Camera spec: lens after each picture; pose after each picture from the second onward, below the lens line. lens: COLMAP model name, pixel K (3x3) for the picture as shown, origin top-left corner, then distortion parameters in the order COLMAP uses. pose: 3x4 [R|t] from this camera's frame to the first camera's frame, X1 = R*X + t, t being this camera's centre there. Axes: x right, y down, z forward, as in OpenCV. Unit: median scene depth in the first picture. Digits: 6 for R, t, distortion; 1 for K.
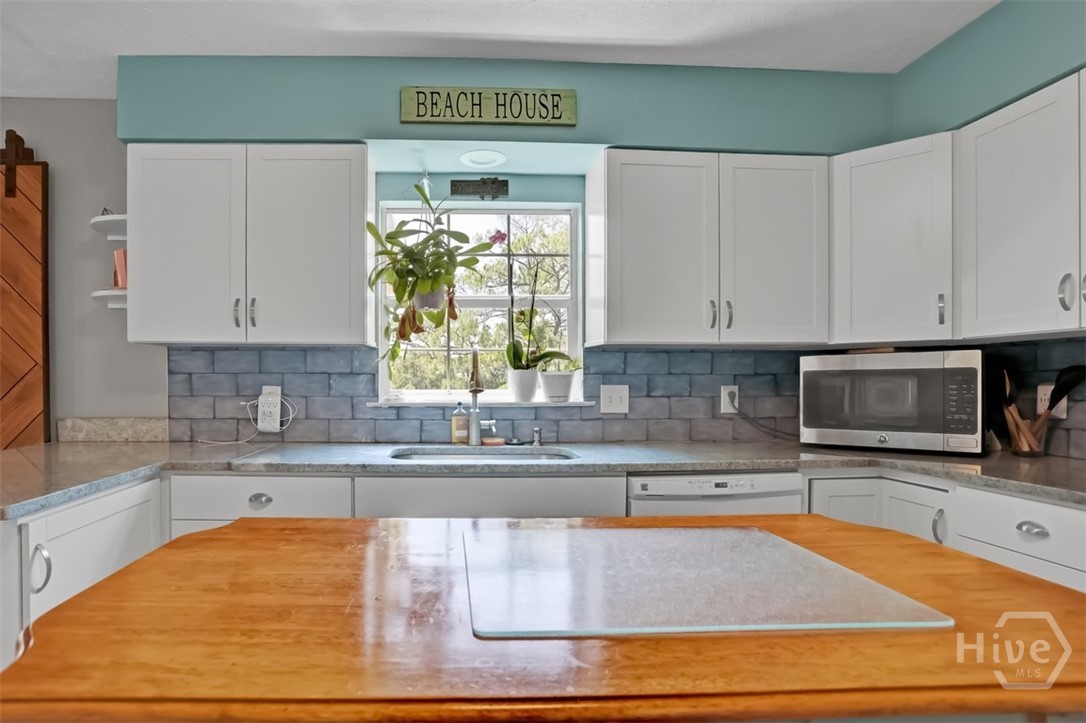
lens RADIAL K [[618.8, 0, 542.2], [0, 618.8, 391.7], [0, 0, 1]] dist [0.000314, 0.000780]
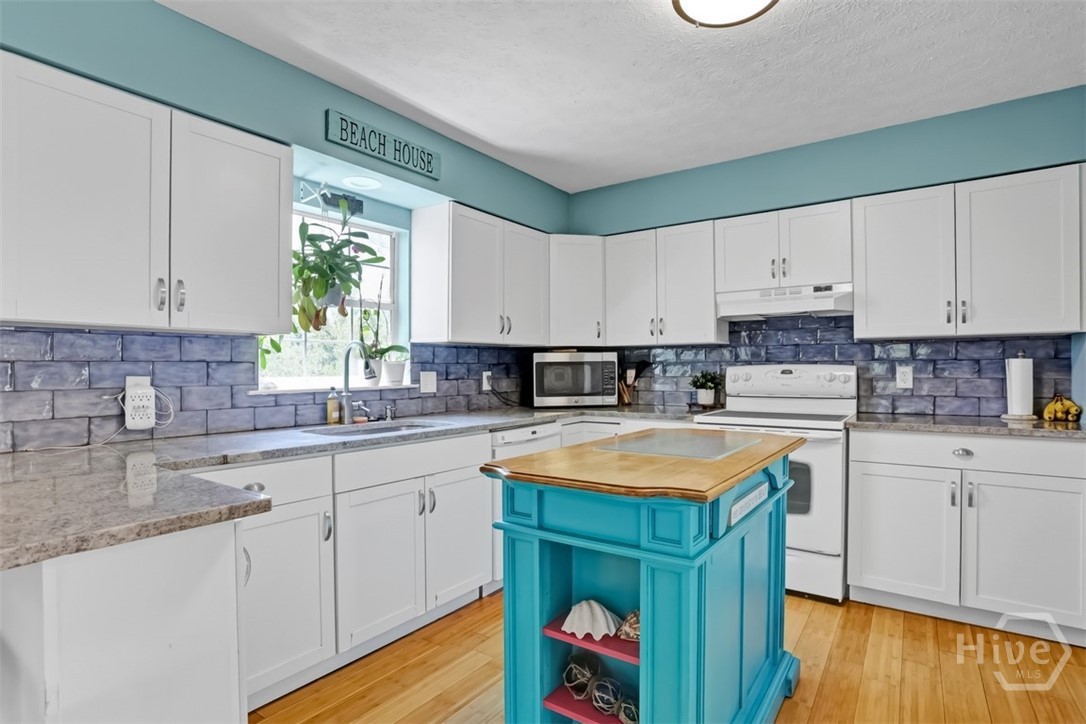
lens RADIAL K [[585.8, 0, 543.0], [0, 585.8, 362.0], [0, 0, 1]] dist [0.133386, 0.000521]
pose [[0.626325, 0.005086, 0.779545, -0.753308], [0.014881, 0.999719, -0.018479, -0.004232], [-0.779420, 0.023174, 0.626073, 0.011288]]
